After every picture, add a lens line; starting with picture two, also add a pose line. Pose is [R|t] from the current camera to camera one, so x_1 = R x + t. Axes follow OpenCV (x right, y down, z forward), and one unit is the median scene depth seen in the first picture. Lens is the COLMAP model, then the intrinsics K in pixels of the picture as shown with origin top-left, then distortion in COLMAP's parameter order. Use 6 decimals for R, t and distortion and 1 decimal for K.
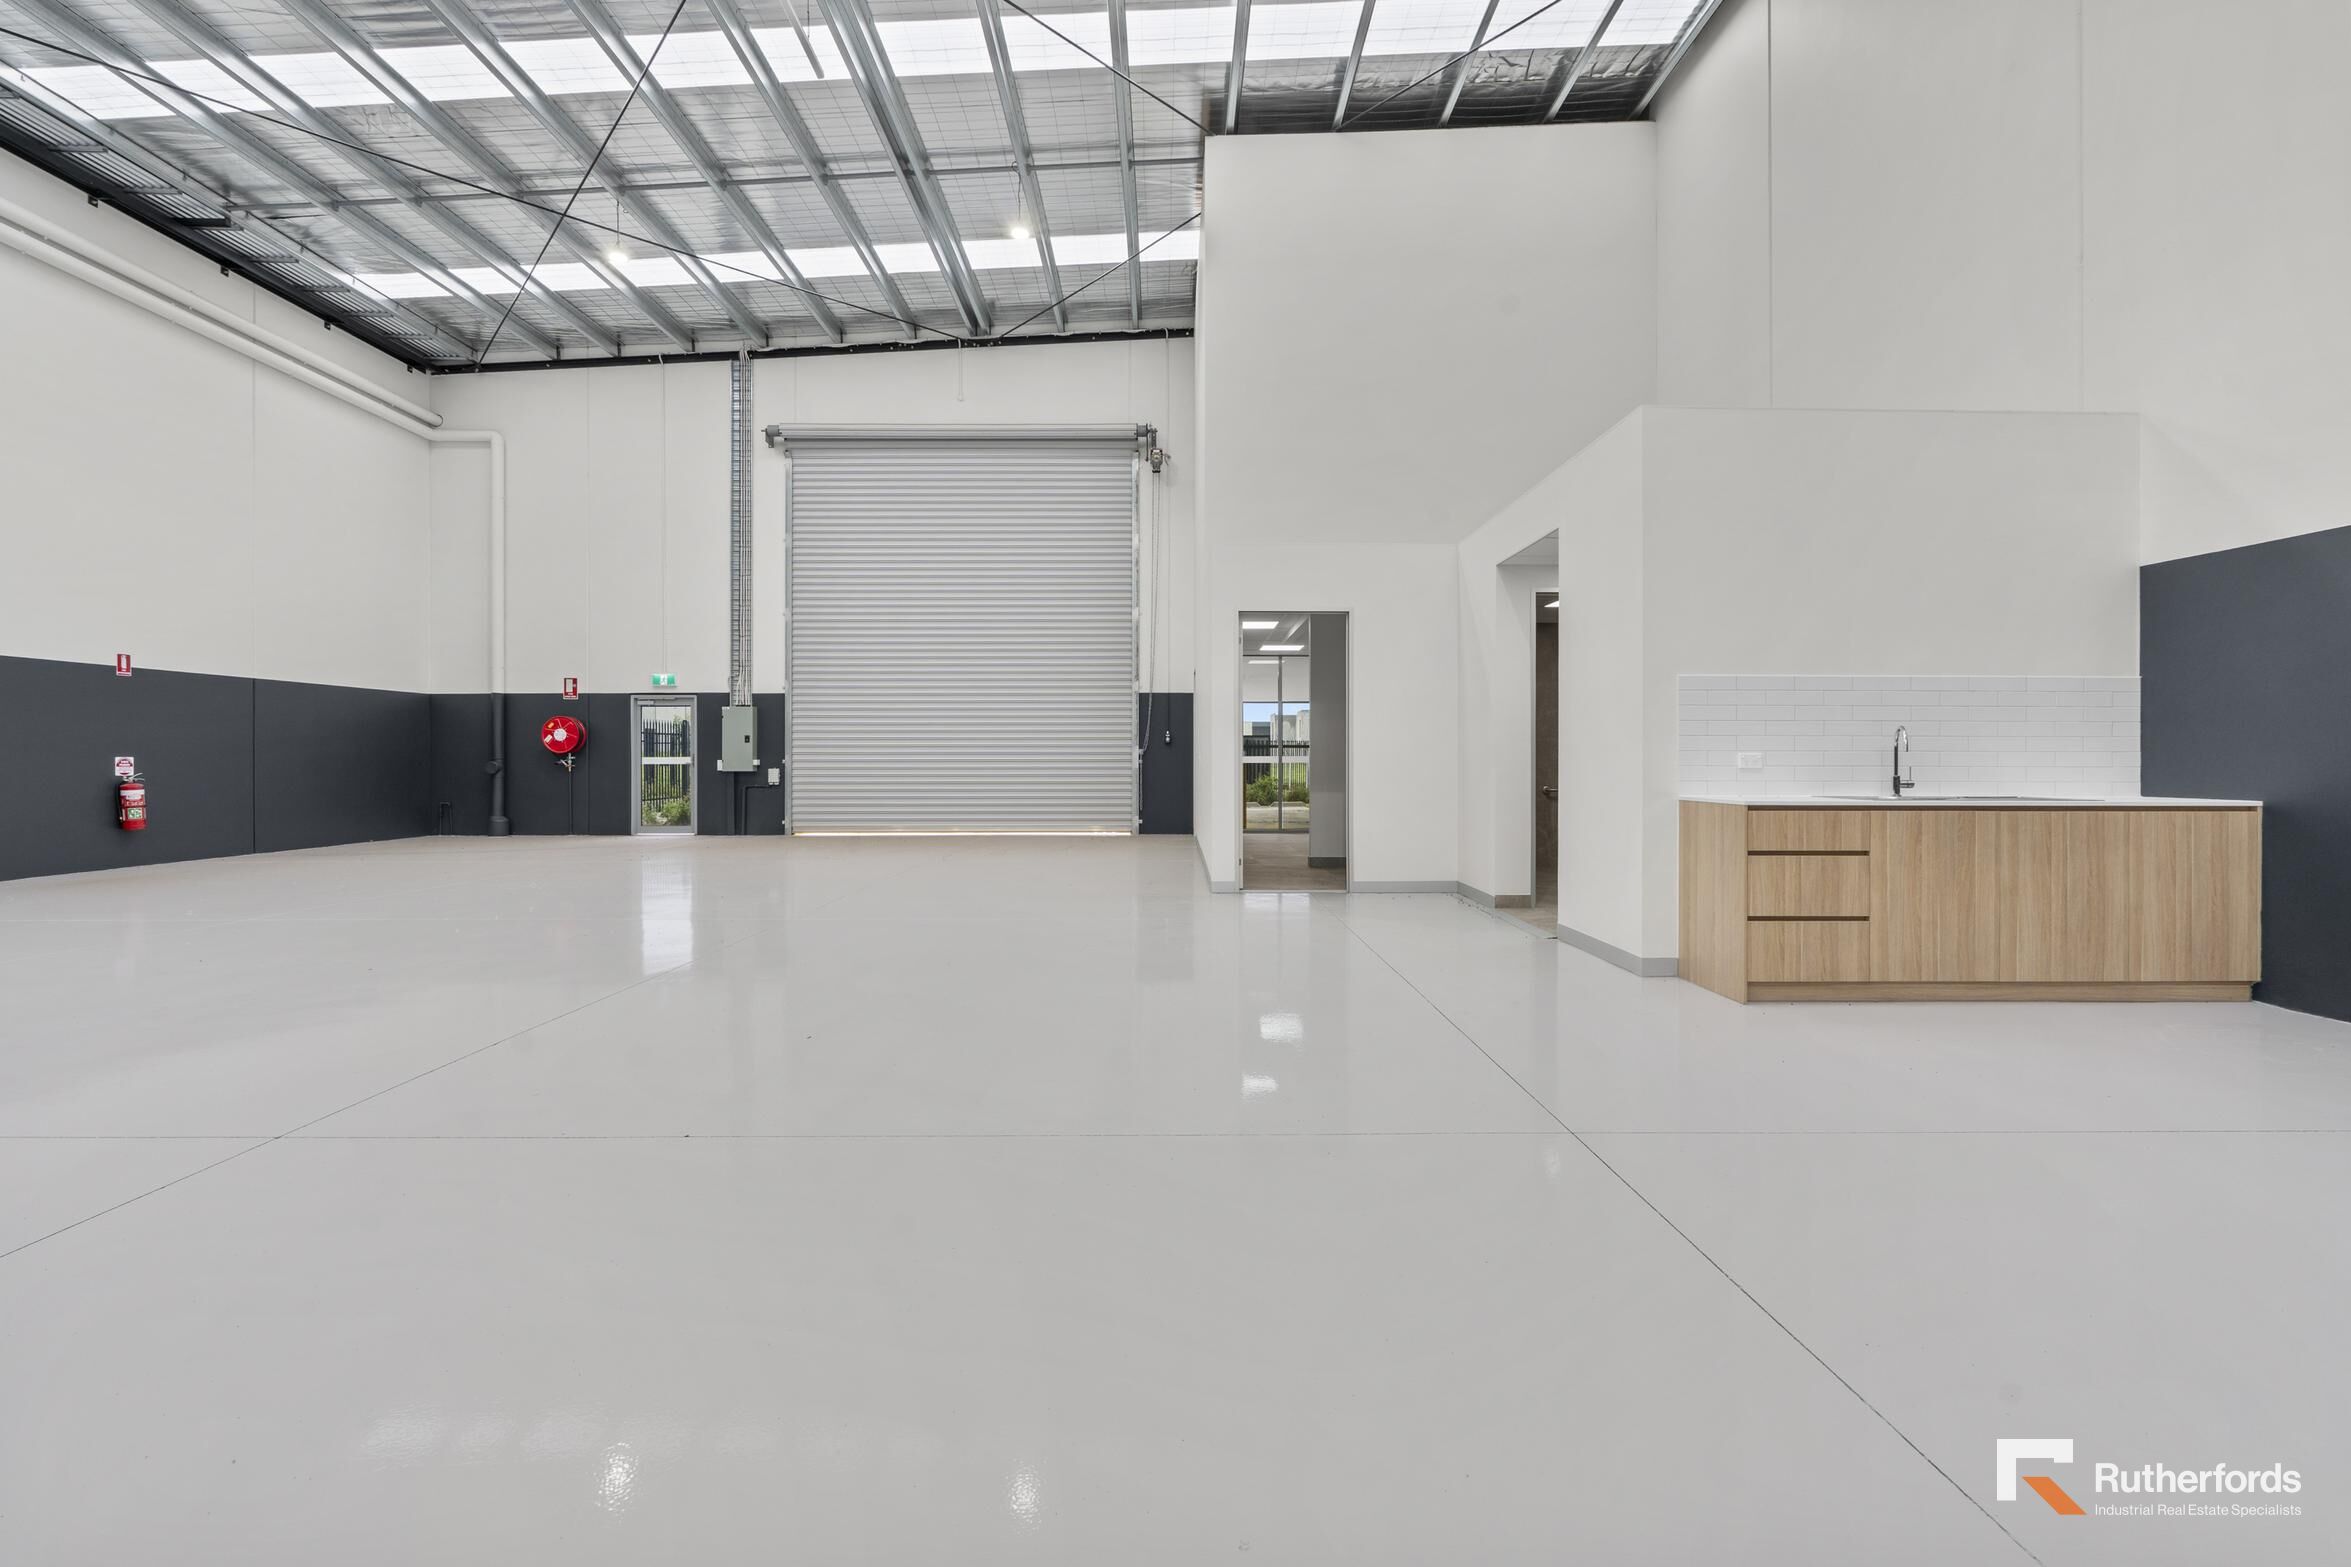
lens RADIAL K [[1038.5, 0, 1177.6], [0, 1038.5, 778.1], [0, 0, 1]] dist [-0.001078, 0.000098]
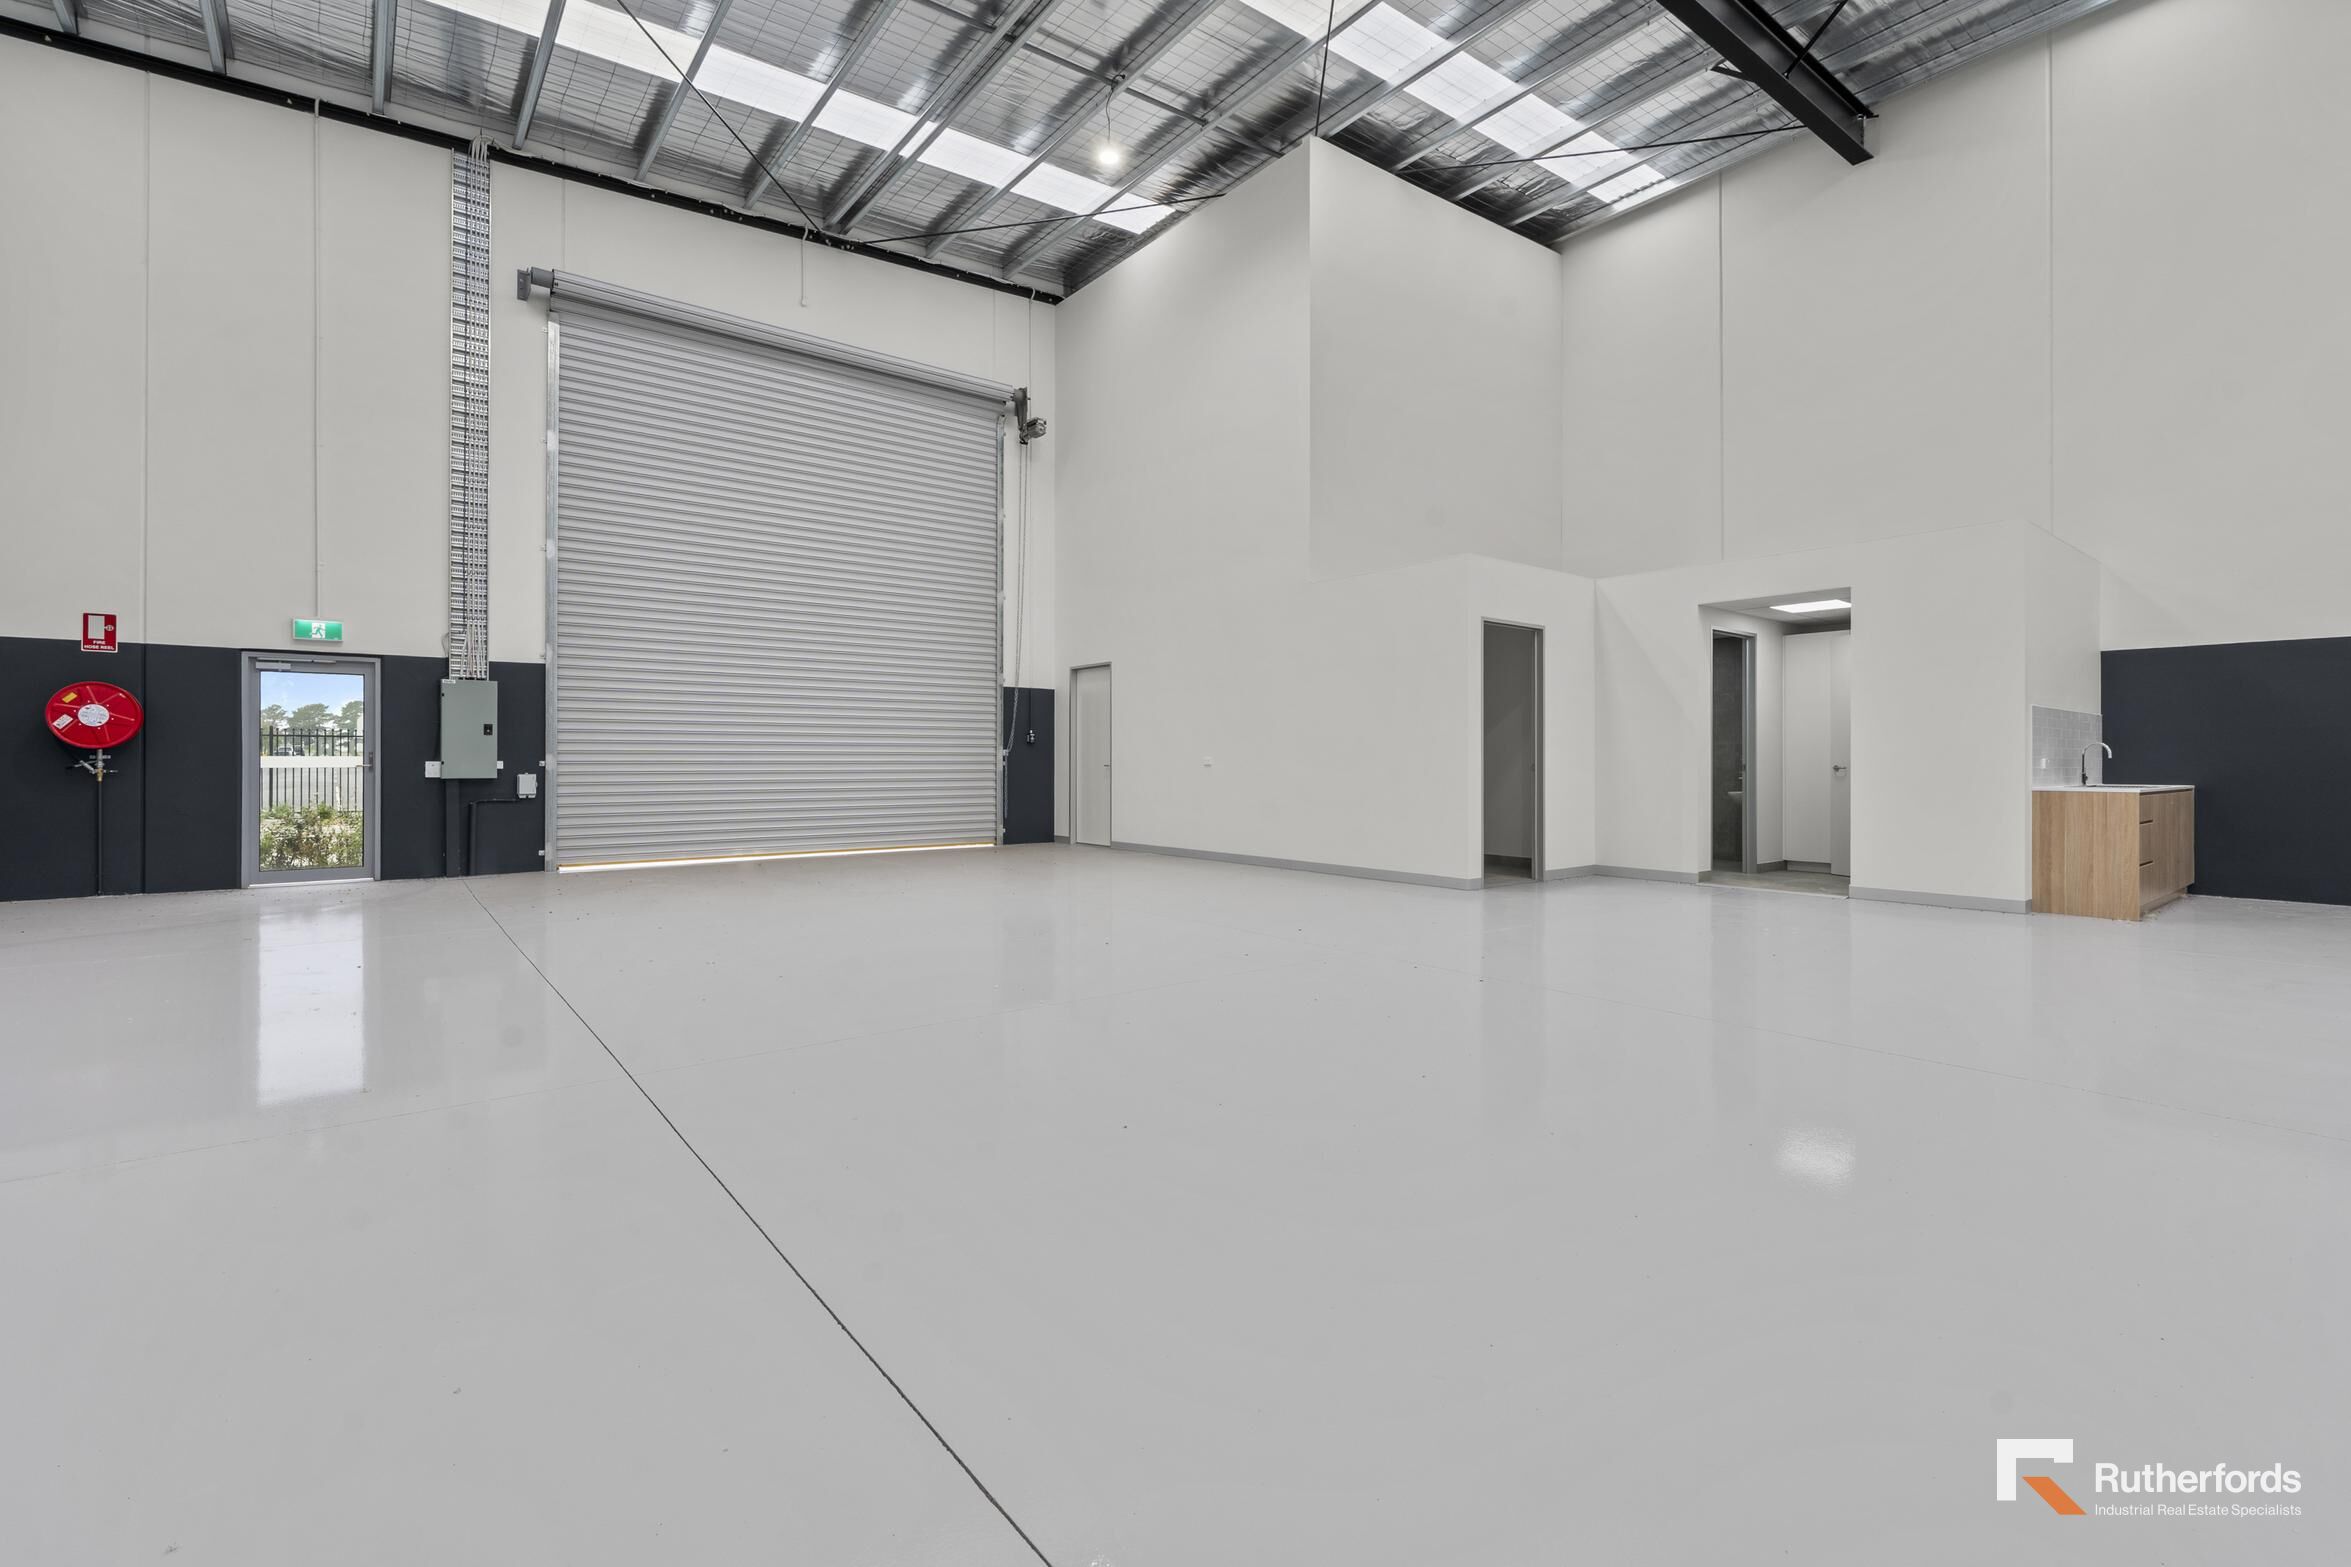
lens RADIAL K [[1038.5, 0, 1186.1], [0, 1038.5, 771.6], [0, 0, 1]] dist [-0.001078, 0.000098]
pose [[0.786874, -0.004558, 0.617097, -0.469022], [0.009494, 0.999944, -0.004720, -0.003615], [-0.617041, 0.009573, 0.786873, 0.203614]]
